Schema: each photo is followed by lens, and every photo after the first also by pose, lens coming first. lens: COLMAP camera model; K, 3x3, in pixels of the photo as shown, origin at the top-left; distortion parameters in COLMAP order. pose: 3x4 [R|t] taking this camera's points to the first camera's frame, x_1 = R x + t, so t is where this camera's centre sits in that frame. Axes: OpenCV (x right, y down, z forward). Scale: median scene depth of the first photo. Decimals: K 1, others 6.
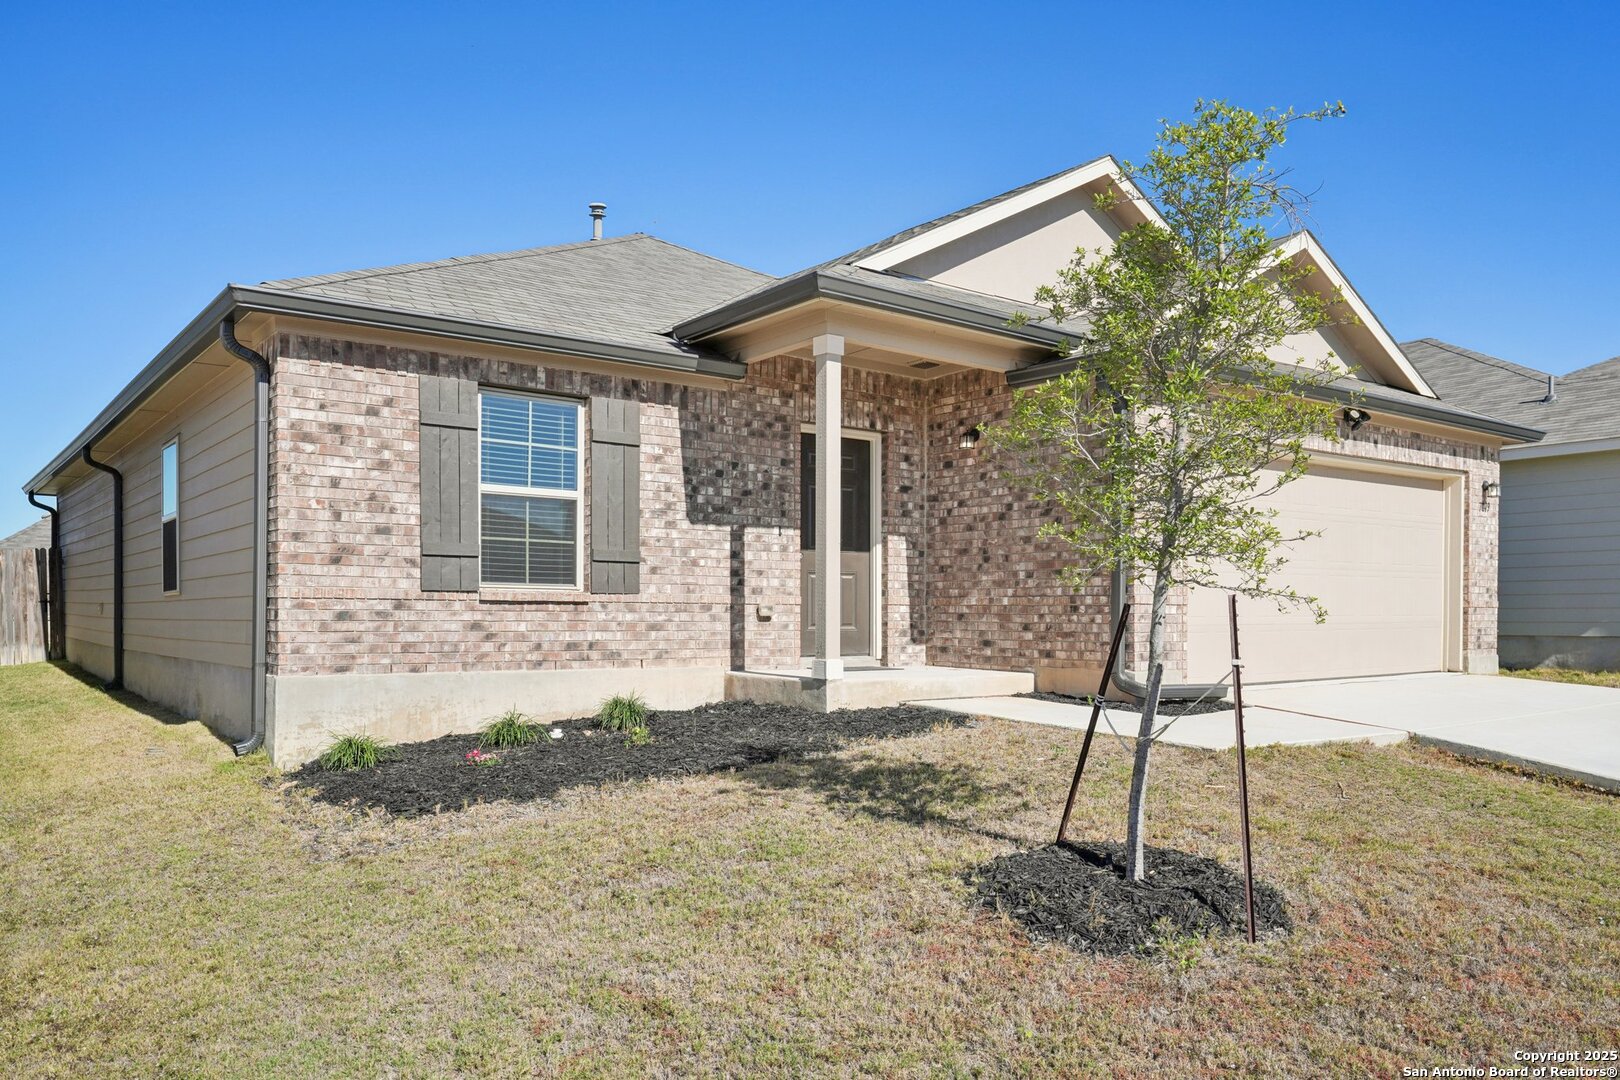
lens RADIAL K [[1208.1, 0, 815.9], [0, 1208.1, 638.1], [0, 0, 1]] dist [0.009197, 0.004952]
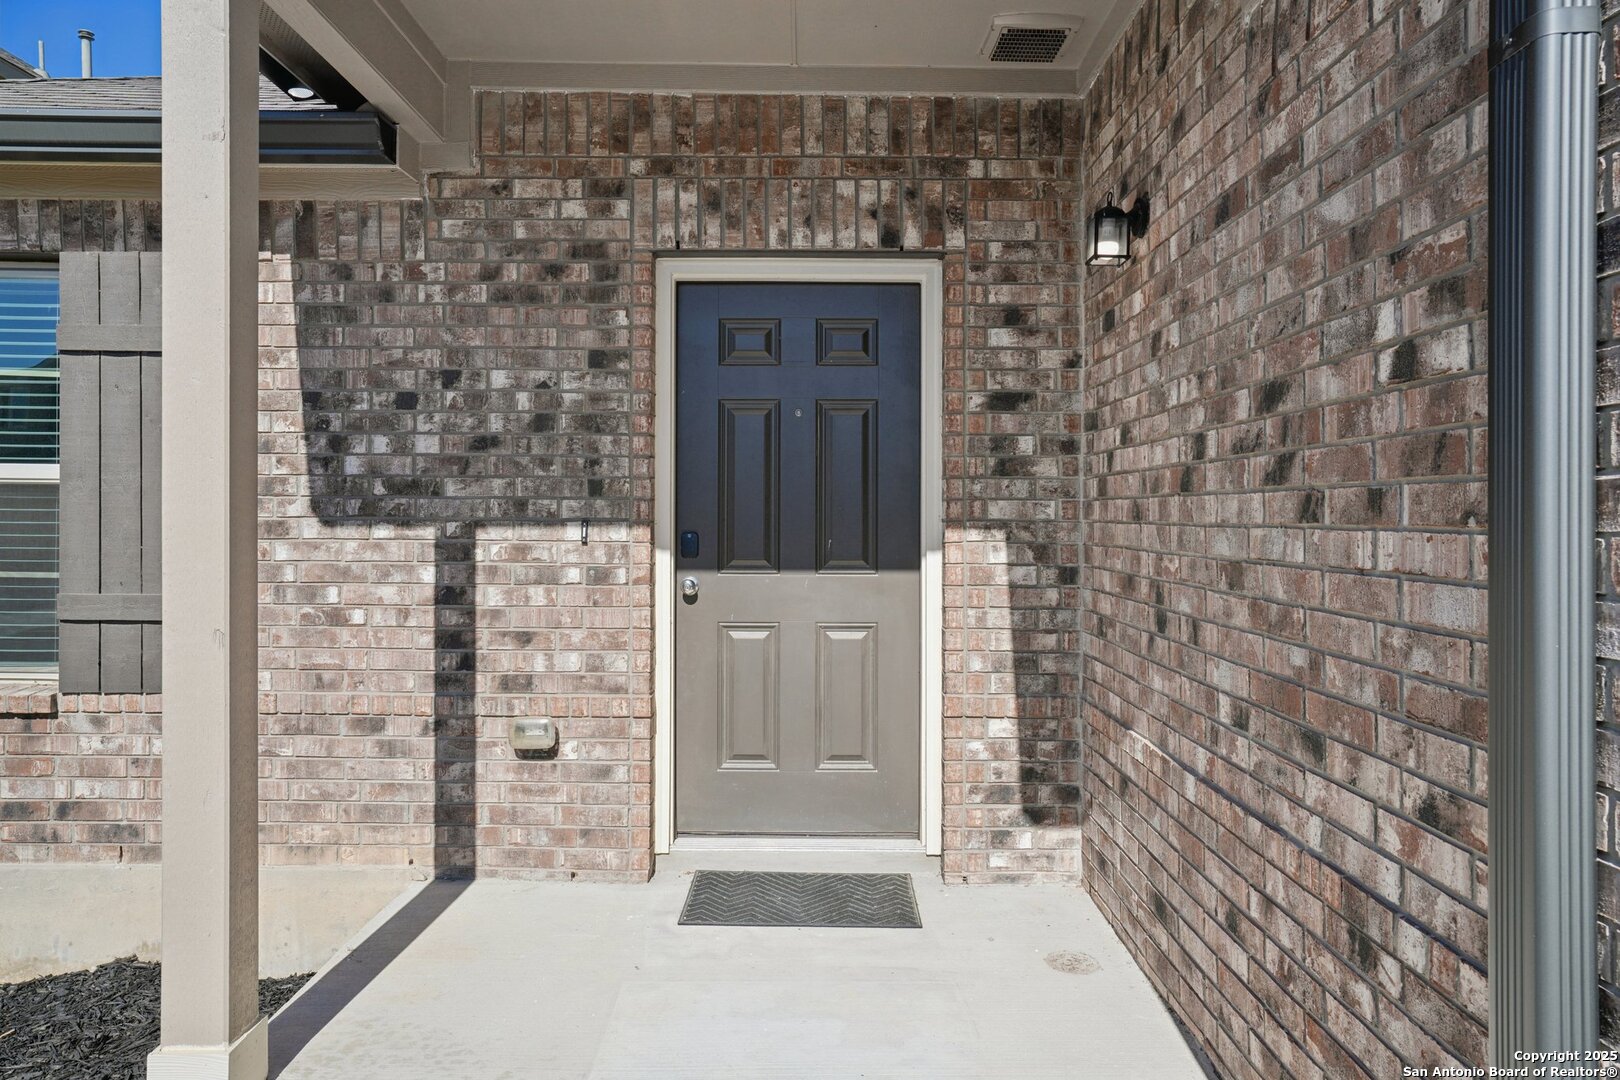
lens RADIAL K [[1042.0, 0, 804.1], [0, 1042.0, 511.0], [0, 0, 1]] dist [-0.010334, 0.019042]
pose [[0.790737, -0.002706, -0.612150, 0.251004], [-0.013057, 0.999688, -0.021286, -0.094417], [0.612017, 0.024824, 0.790455, 0.817678]]
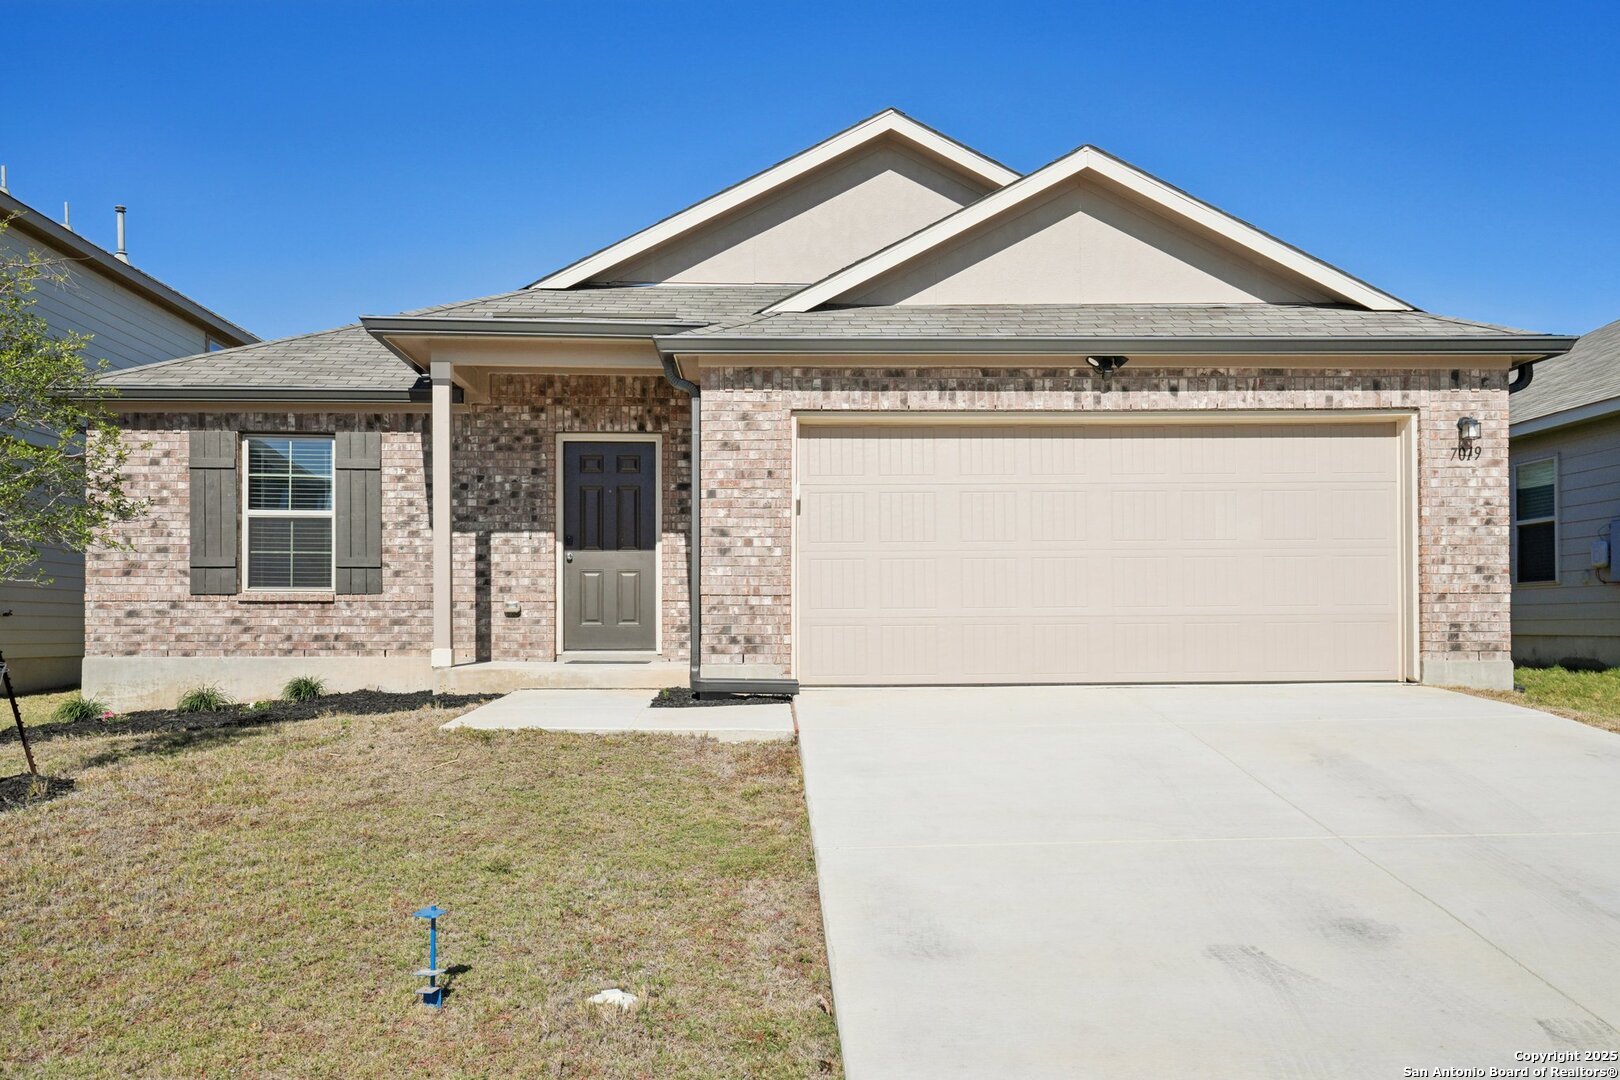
lens RADIAL K [[1359.3, 0, 787.8], [0, 1359.3, 602.4], [0, 0, 1]] dist [0.038311, 0.025038]
pose [[0.813209, -0.013640, -0.581812, 0.925368], [-0.006305, 0.999460, -0.032245, 0.011646], [0.581938, 0.029890, 0.812684, 0.144982]]
